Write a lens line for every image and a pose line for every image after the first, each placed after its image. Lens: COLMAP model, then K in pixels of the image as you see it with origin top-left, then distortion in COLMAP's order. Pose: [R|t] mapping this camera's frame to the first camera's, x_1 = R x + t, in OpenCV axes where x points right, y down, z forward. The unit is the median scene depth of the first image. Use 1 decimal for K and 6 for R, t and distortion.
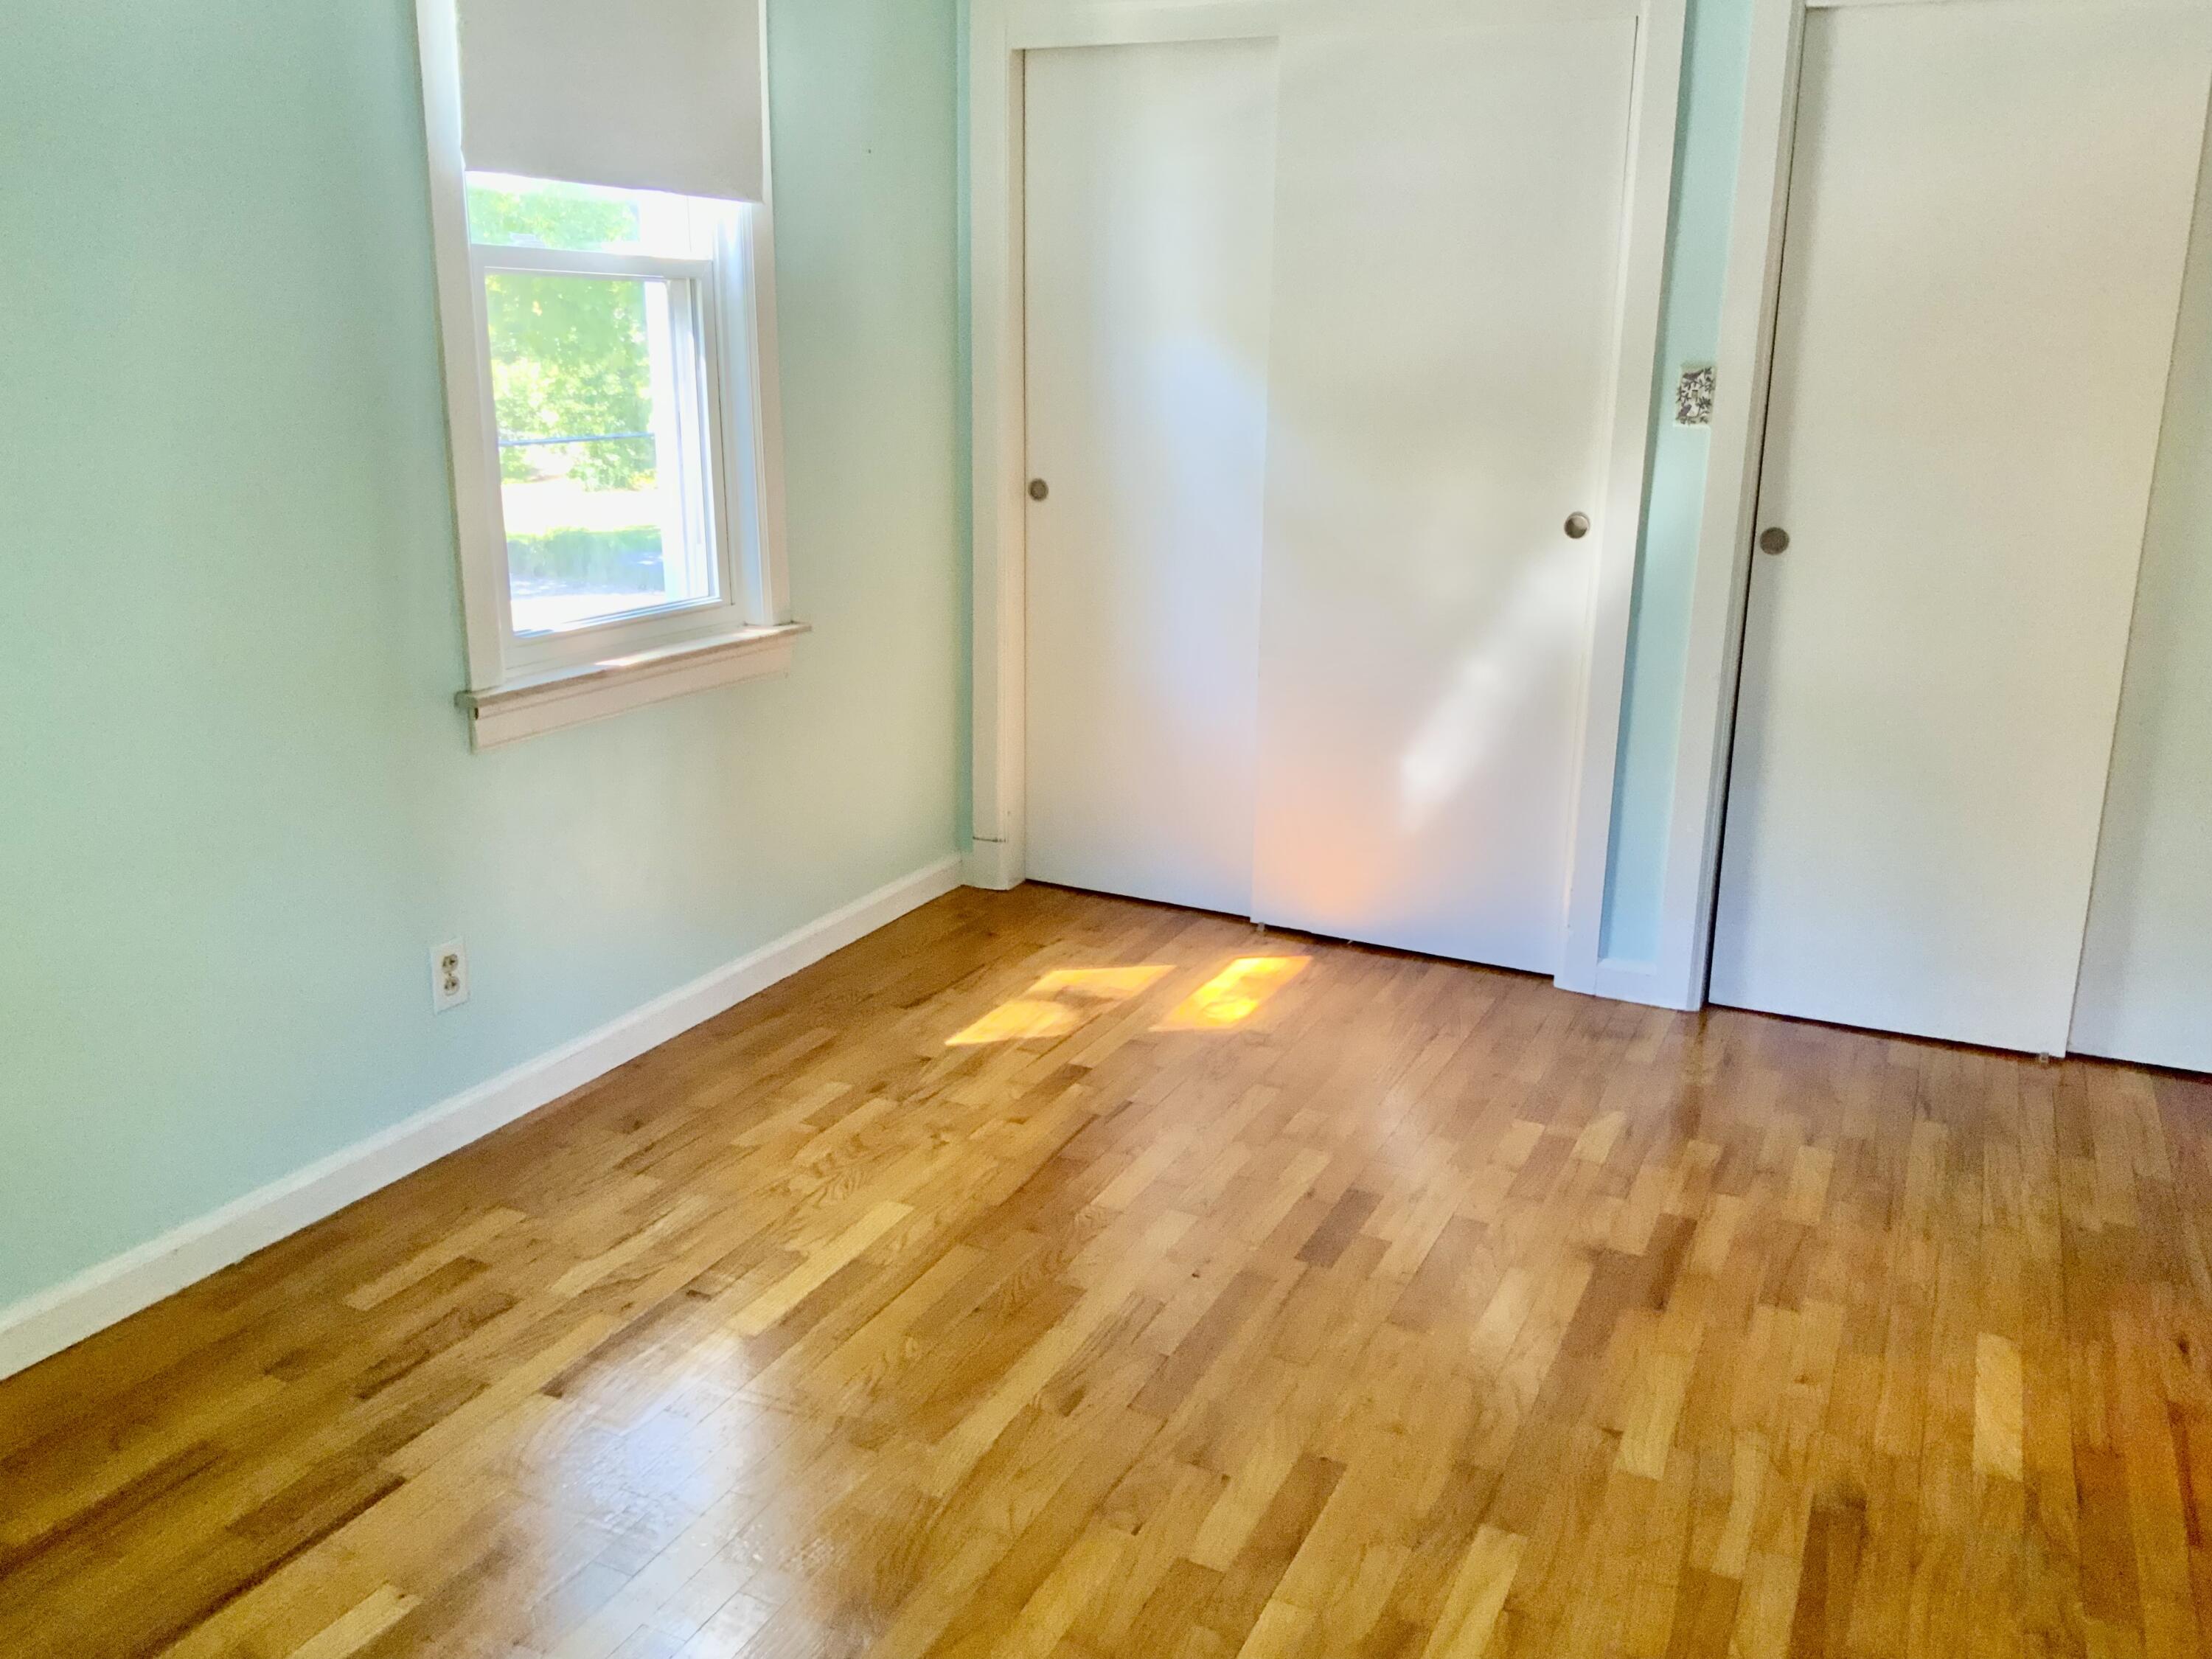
lens RADIAL K [[1862.9, 0, 1089.7], [0, 1862.9, 838.4], [0, 0, 1]] dist [0.074292, -0.161269]
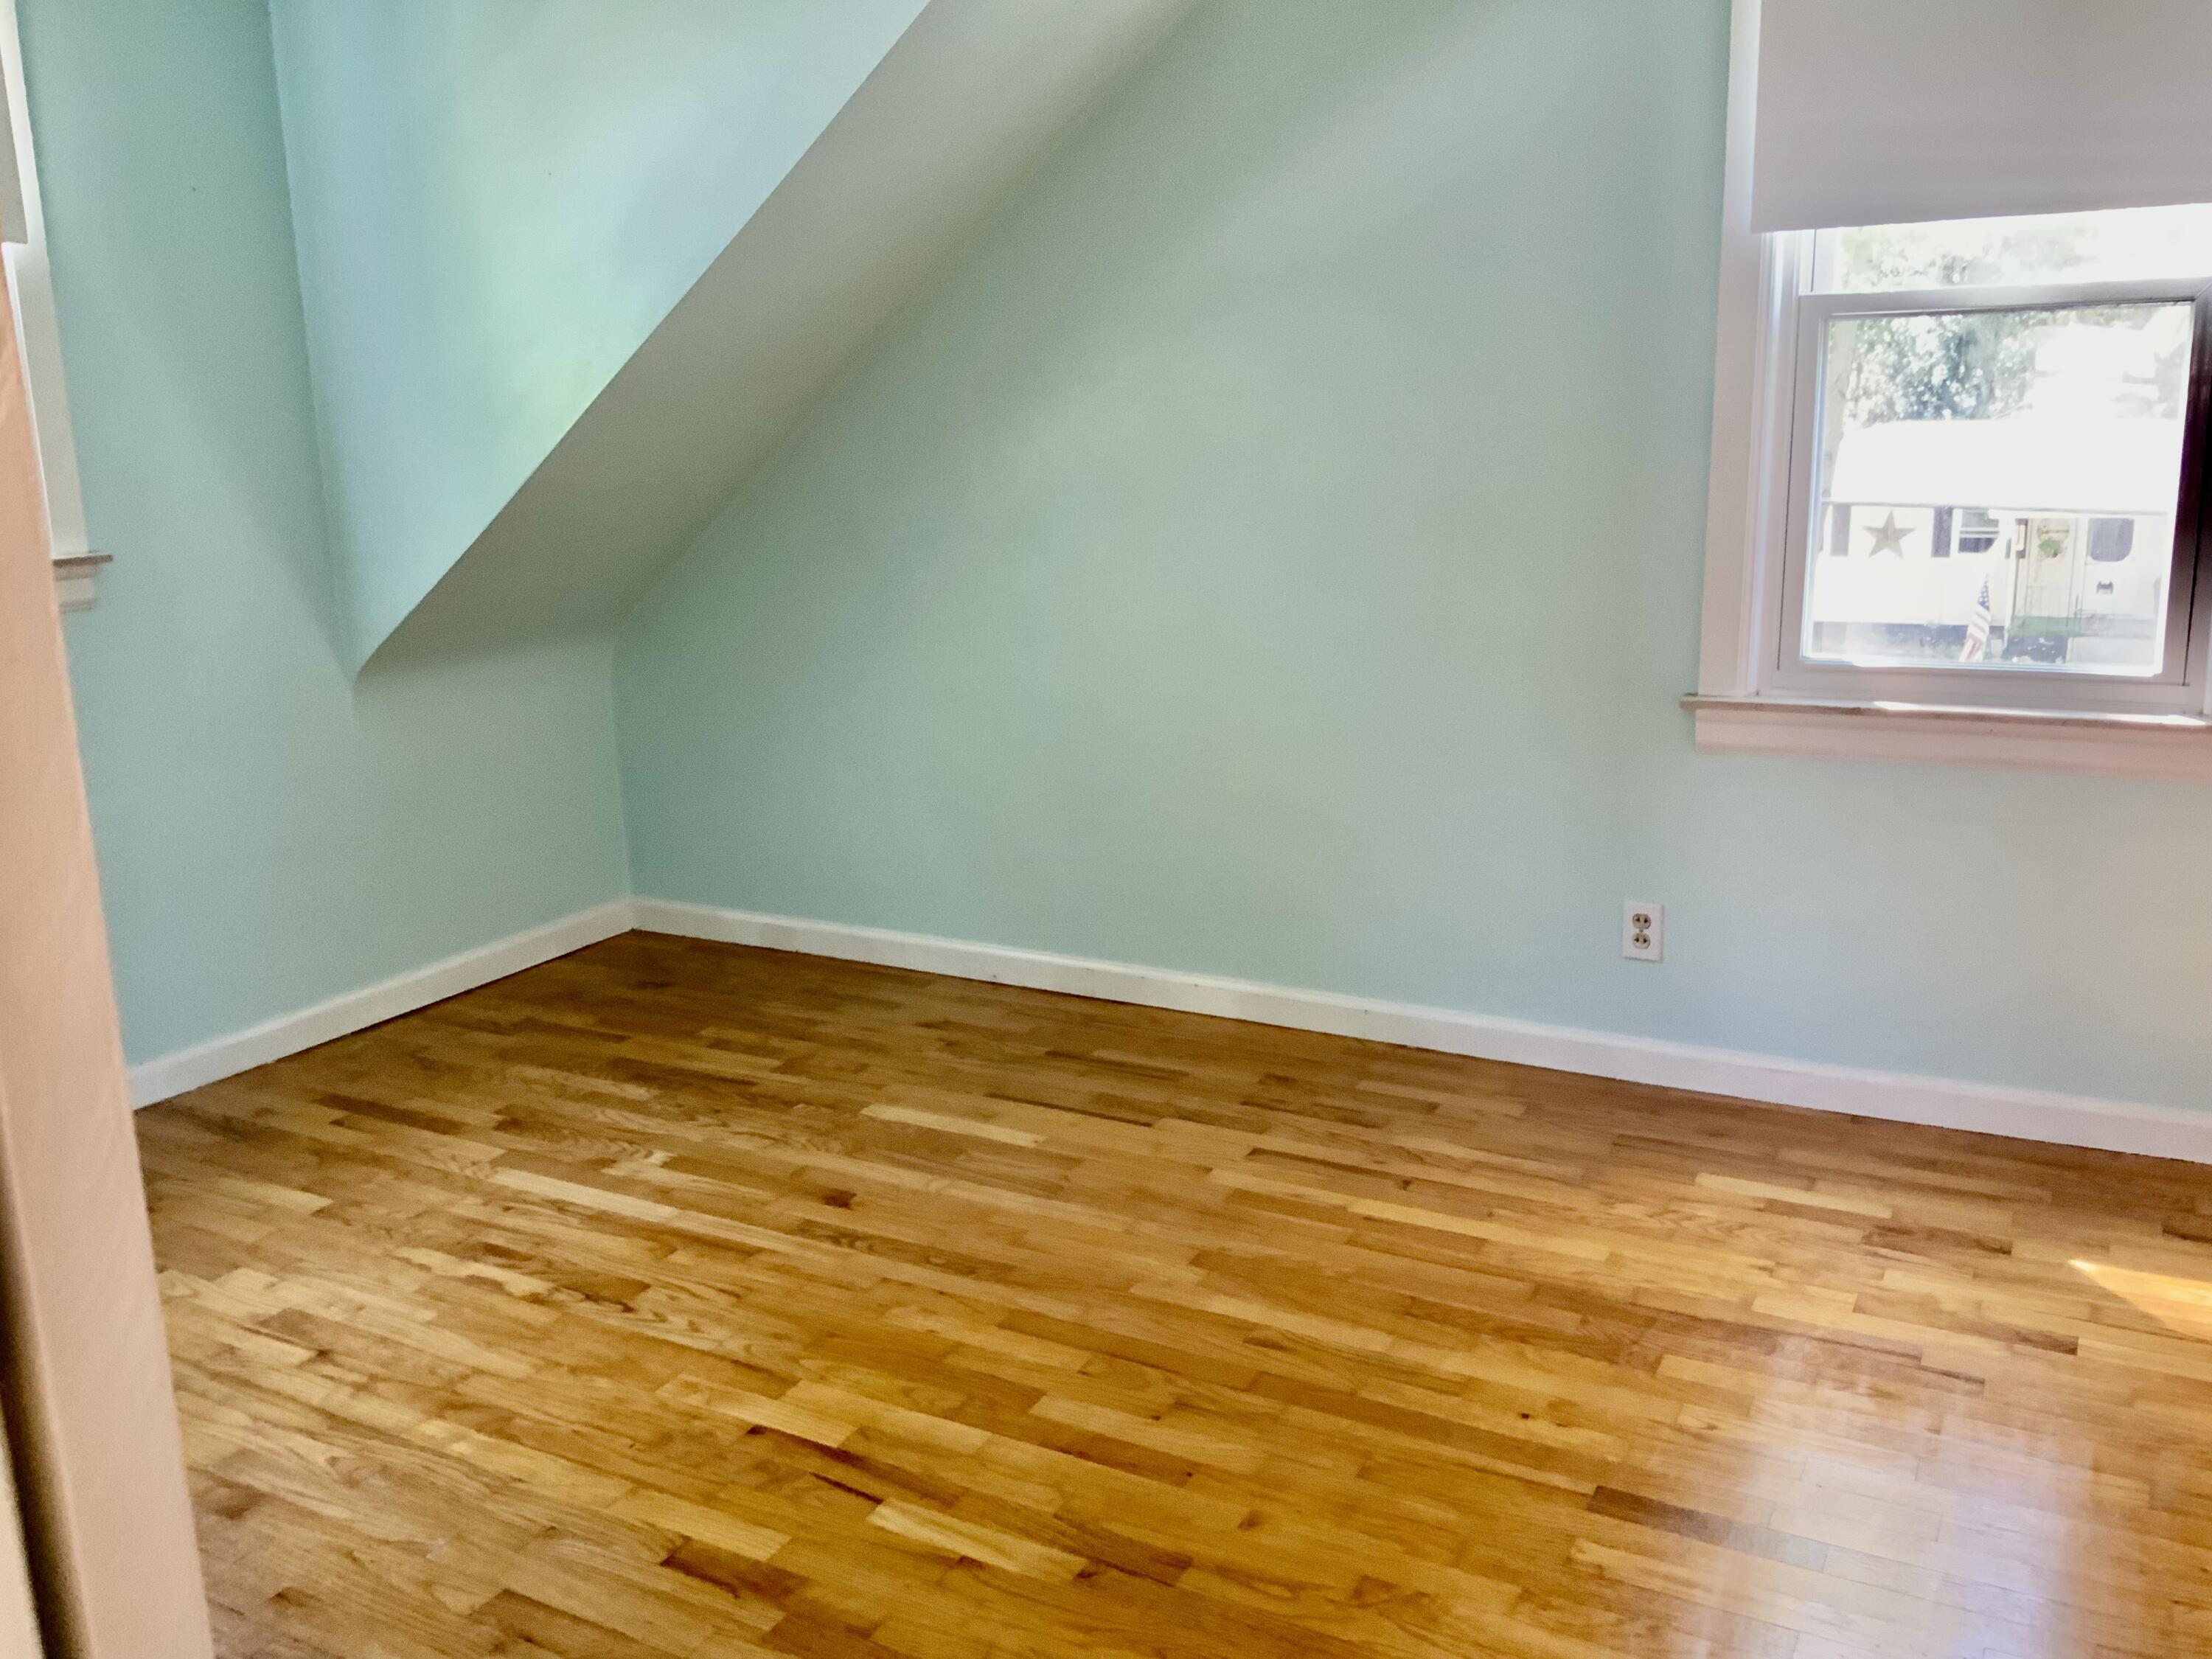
lens RADIAL K [[1862.9, 0, 1089.7], [0, 1862.9, 838.4], [0, 0, 1]] dist [0.074292, -0.161269]
pose [[-0.083737, 0.204101, -0.975362, 0.891500], [-0.237371, 0.946539, 0.218448, -0.169924], [0.967803, 0.249815, -0.030813, 0.766851]]
